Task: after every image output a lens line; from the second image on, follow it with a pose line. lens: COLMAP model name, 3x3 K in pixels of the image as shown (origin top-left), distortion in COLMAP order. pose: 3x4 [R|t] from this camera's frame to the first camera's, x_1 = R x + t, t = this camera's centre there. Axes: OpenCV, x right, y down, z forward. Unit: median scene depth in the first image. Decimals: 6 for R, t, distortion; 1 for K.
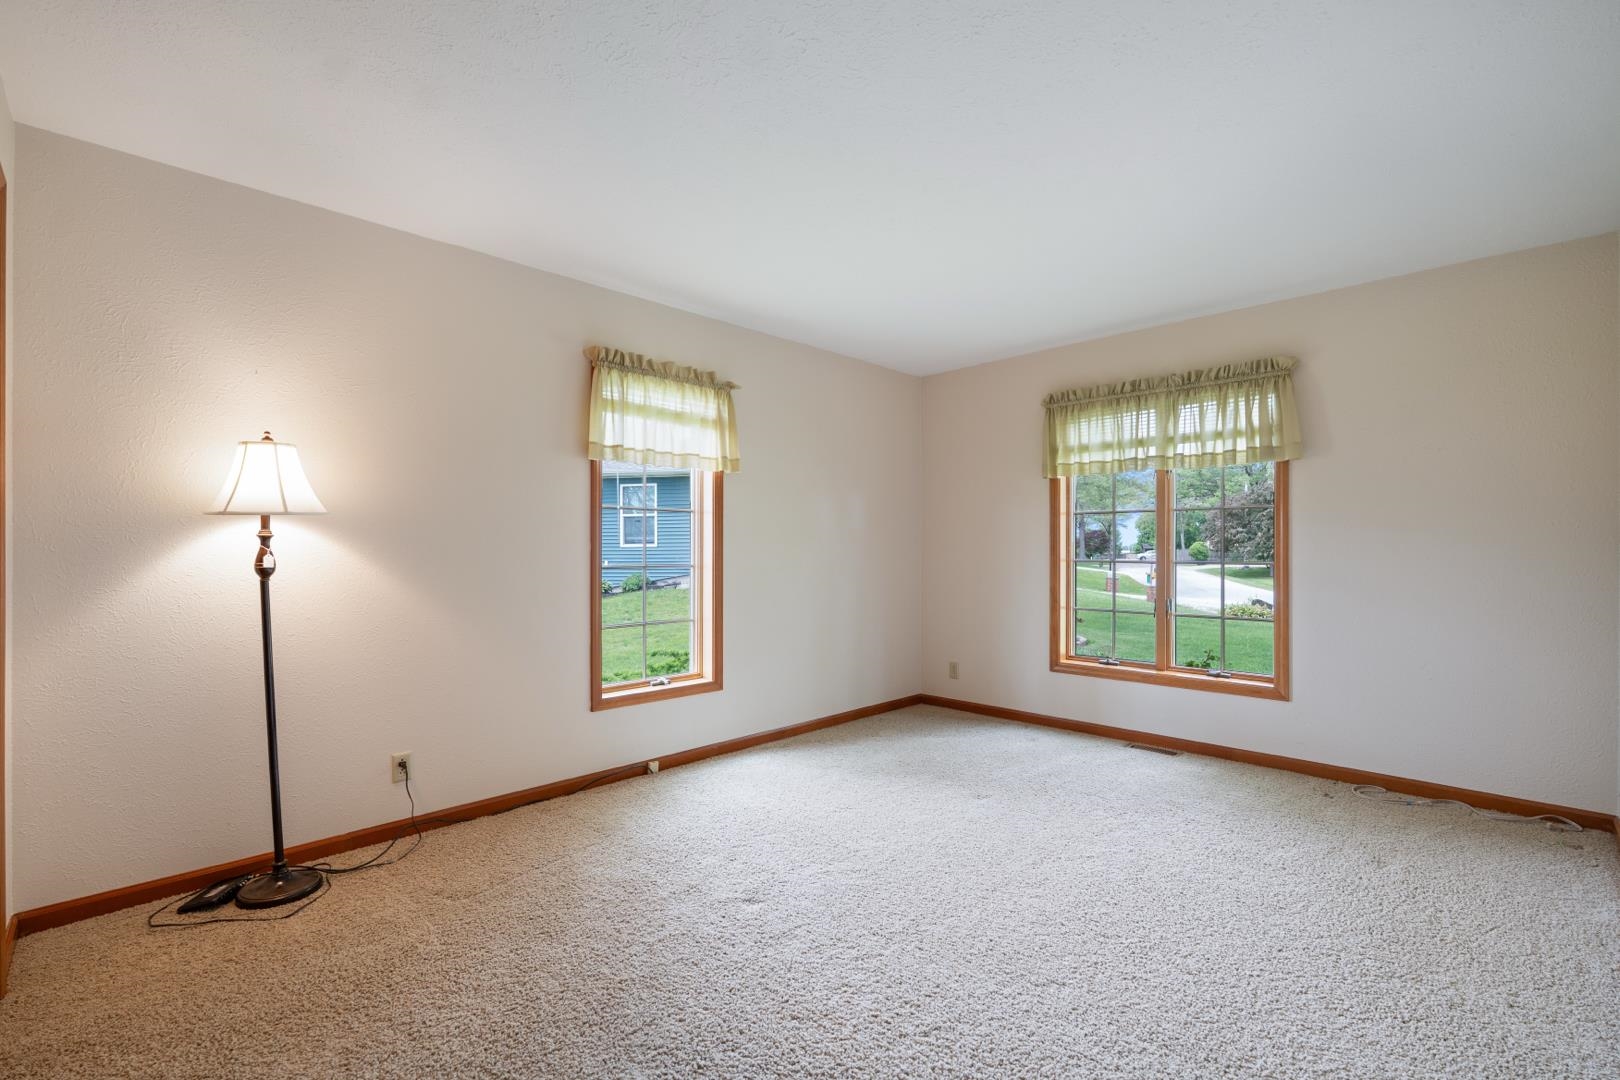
lens RADIAL K [[710.4, 0, 812.6], [0, 710.4, 546.7], [0, 0, 1]] dist [-0.004170, -0.000273]
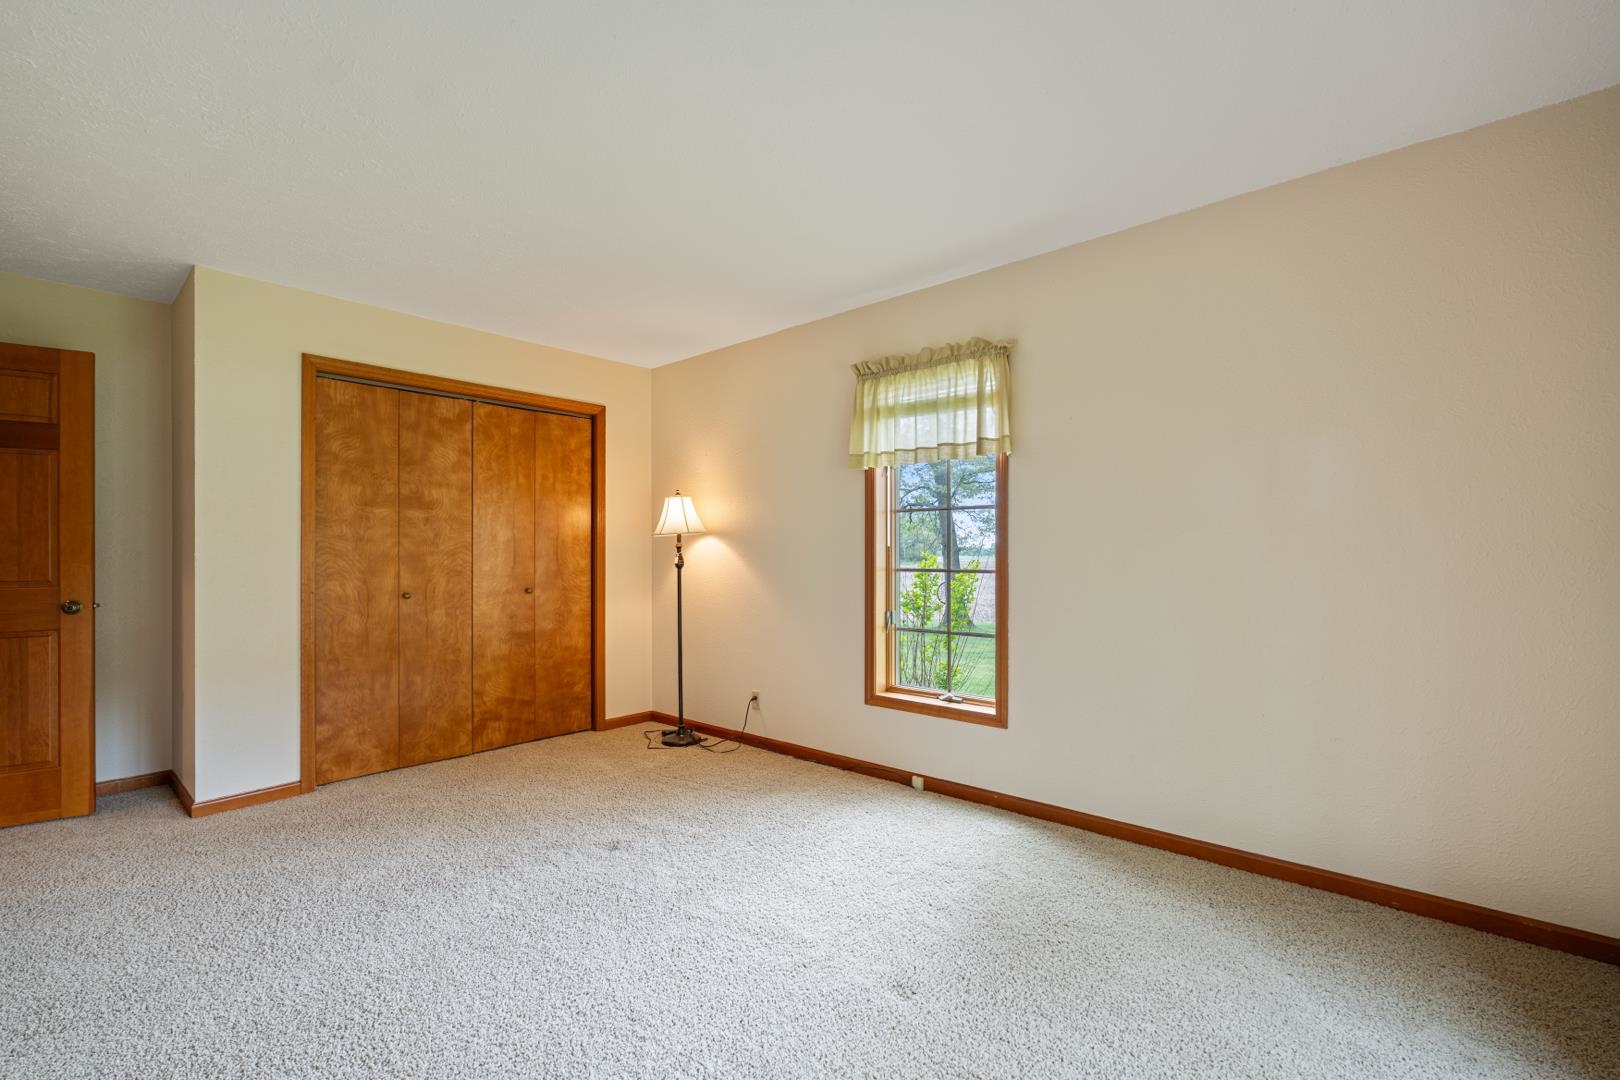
lens RADIAL K [[710.4, 0, 809.4], [0, 710.4, 548.7], [0, 0, 1]] dist [-0.004170, -0.000273]
pose [[0.059267, -0.001247, -0.998241, 0.668711], [0.010873, 0.999941, -0.000604, -0.002433], [0.998183, -0.010818, 0.059277, 0.752638]]
